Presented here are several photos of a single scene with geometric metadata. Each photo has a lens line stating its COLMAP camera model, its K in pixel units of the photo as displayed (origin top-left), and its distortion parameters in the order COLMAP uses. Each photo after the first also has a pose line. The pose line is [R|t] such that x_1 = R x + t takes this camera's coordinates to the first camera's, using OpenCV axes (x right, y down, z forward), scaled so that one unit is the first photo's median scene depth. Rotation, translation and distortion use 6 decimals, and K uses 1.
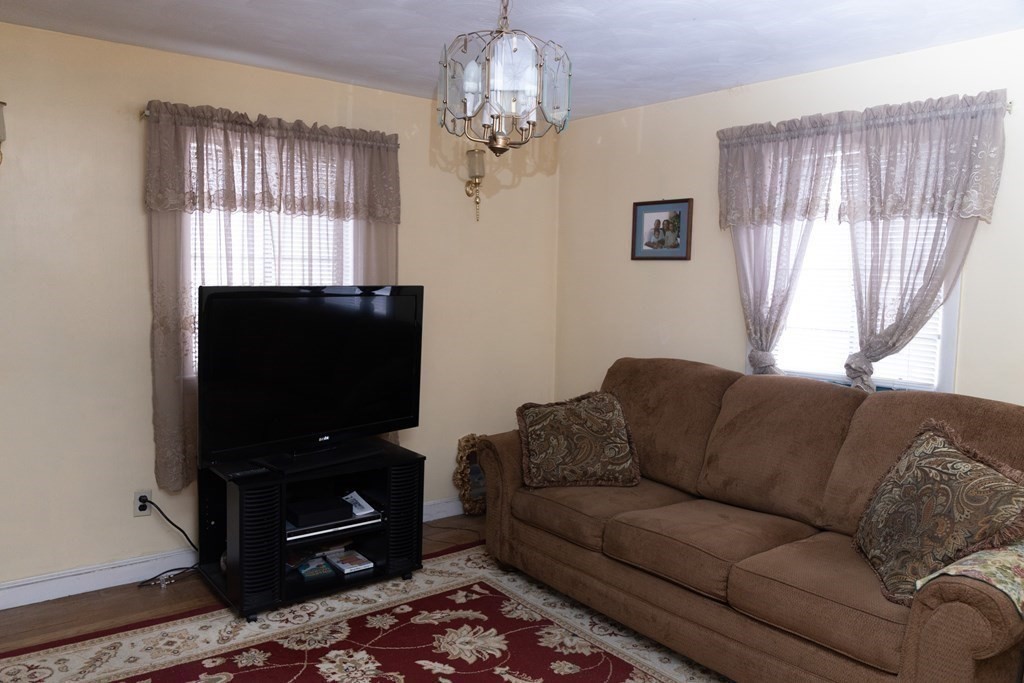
lens RADIAL K [[772.8, 0, 512.0], [0, 772.8, 341.5], [0, 0, 1]] dist [-0.044562, 0.002896]
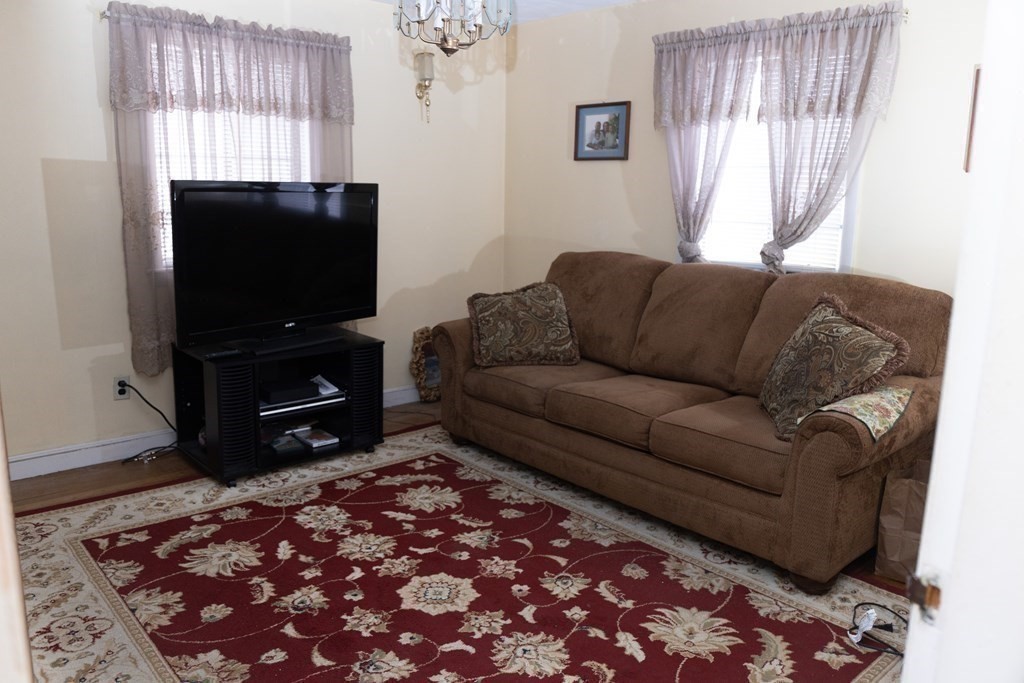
lens RADIAL K [[781.4, 0, 512.0], [0, 781.4, 341.5], [0, 0, 1]] dist [-0.044663, 0.000828]
pose [[0.998029, -0.012446, 0.061502, 0.000302], [0.005690, 0.994044, 0.108835, 0.032702], [-0.062490, -0.108270, 0.992155, -0.114980]]
